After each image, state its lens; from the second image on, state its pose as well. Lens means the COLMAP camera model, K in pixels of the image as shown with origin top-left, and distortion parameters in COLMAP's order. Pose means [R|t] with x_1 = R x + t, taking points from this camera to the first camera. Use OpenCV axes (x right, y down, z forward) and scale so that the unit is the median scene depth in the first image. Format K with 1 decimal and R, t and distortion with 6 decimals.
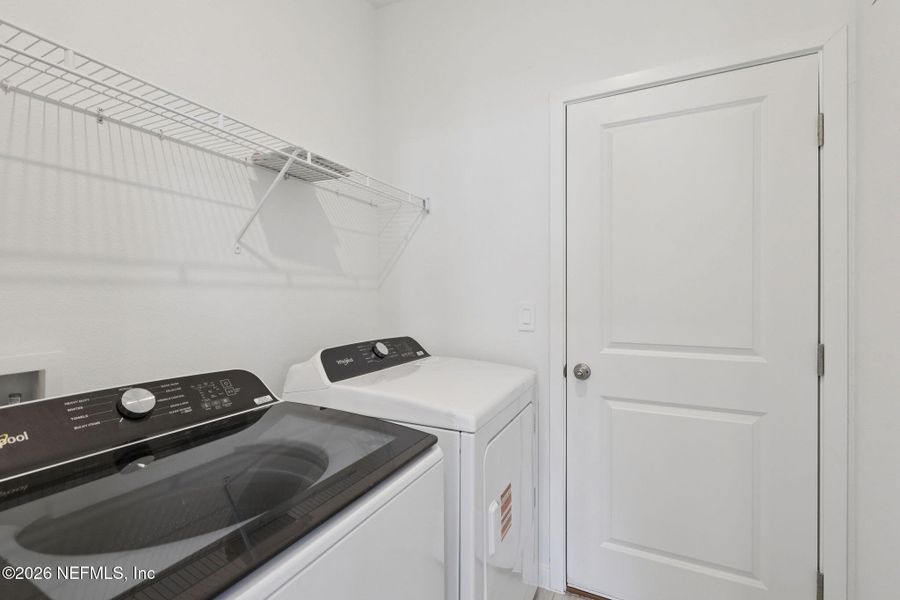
lens RADIAL K [[413.0, 0, 447.3], [0, 413.0, 297.6], [0, 0, 1]] dist [0.001013, 0.000725]
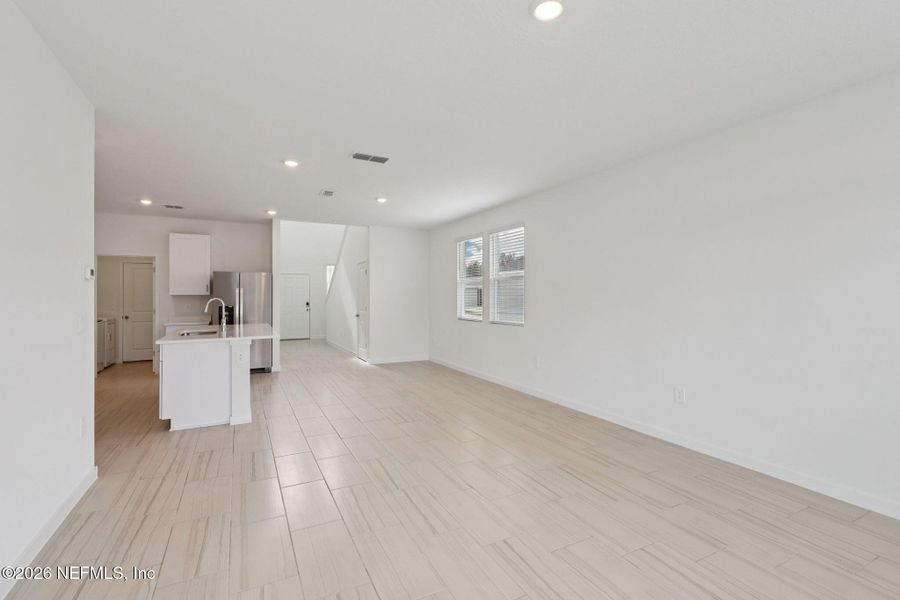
lens RADIAL K [[413.0, 0, 464.9], [0, 413.0, 295.6], [0, 0, 1]] dist [0.001013, 0.000725]
pose [[0.569754, 0.005177, 0.821799, -1.525690], [0.004104, 0.999950, -0.009145, -0.023658], [-0.821805, 0.008583, 0.569704, -5.459402]]
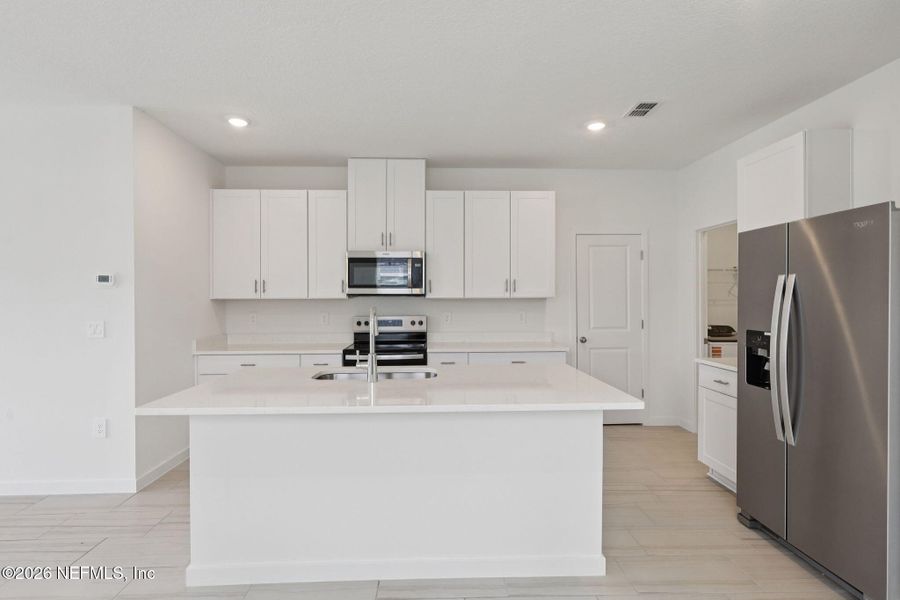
lens RADIAL K [[443.3, 0, 444.5], [0, 443.3, 301.8], [0, 0, 1]] dist [0.014316, -0.001972]
pose [[0.487461, 0.013253, -0.873044, 1.455466], [-0.004877, 0.999911, 0.012456, -0.080131], [0.873131, -0.001814, 0.487482, -2.653846]]
